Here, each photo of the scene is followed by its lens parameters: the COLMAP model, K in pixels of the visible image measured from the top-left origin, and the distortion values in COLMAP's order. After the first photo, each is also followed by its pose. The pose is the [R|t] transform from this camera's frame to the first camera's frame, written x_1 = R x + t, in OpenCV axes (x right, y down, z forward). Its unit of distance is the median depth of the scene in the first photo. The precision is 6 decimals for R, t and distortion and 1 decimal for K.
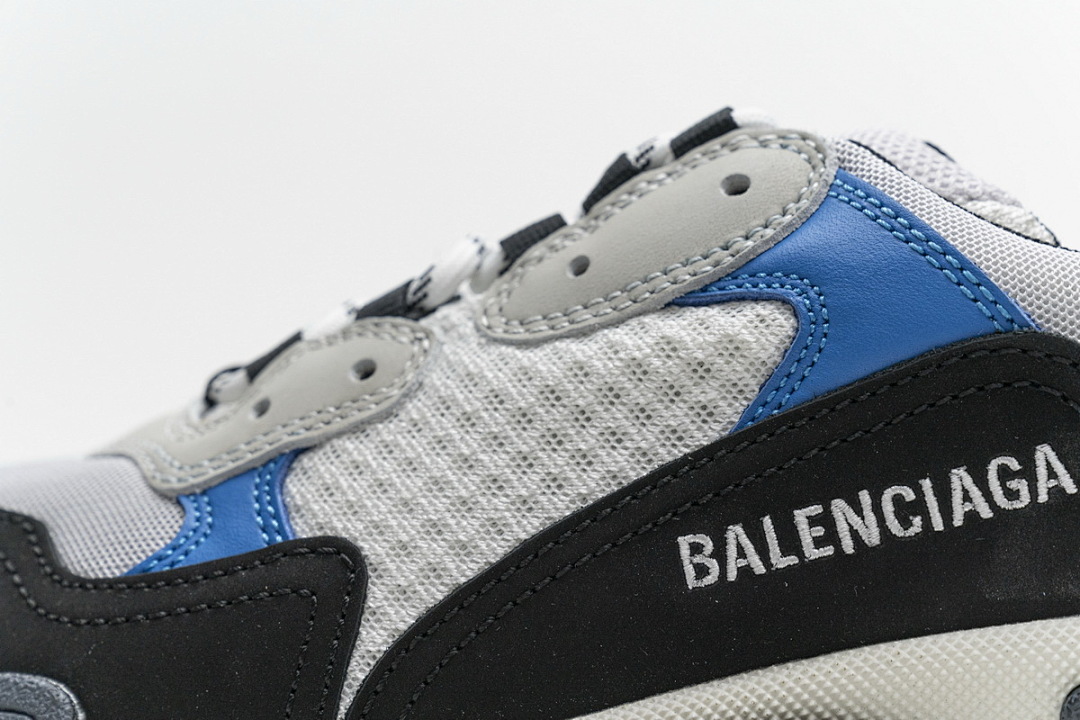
lens RADIAL K [[2118.4, 0, 547.2], [0, 2118.4, 362.7], [0, 0, 1]] dist [0.008744, 0.000000]
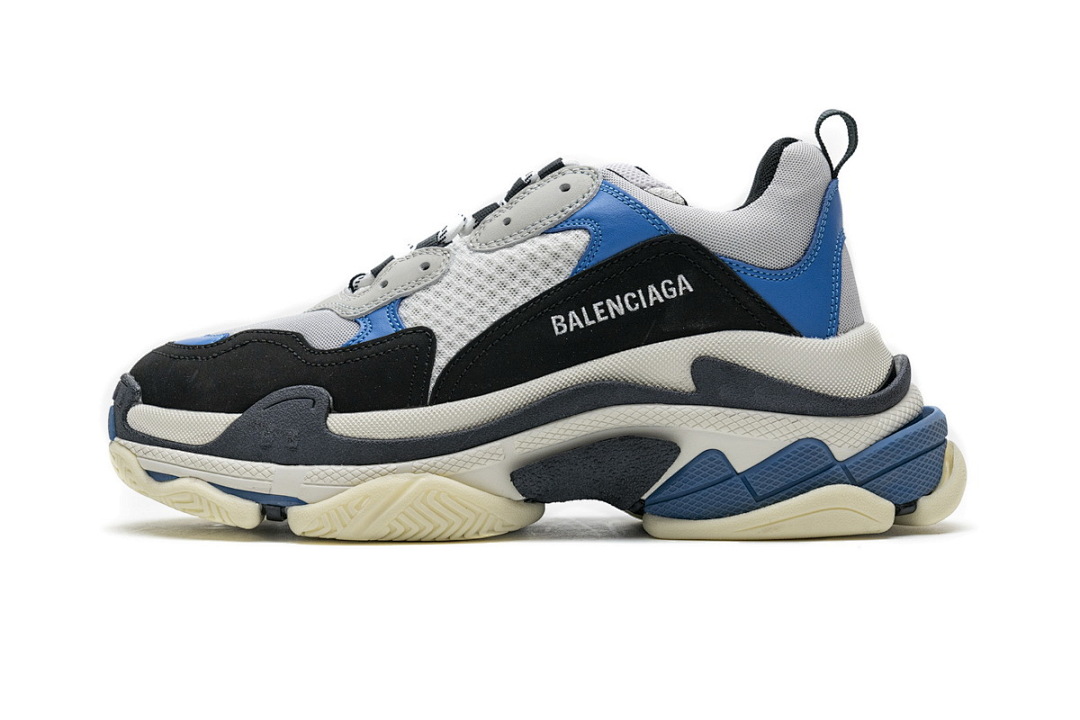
lens RADIAL K [[2211.7, 0, 534.8], [0, 2211.7, 325.4], [0, 0, 1]] dist [-0.012388, 0.000000]
pose [[0.995331, -0.051593, 0.081578, -0.189708], [0.054562, 0.997911, -0.034587, 0.188346], [-0.079623, 0.038876, 0.996067, -1.809922]]
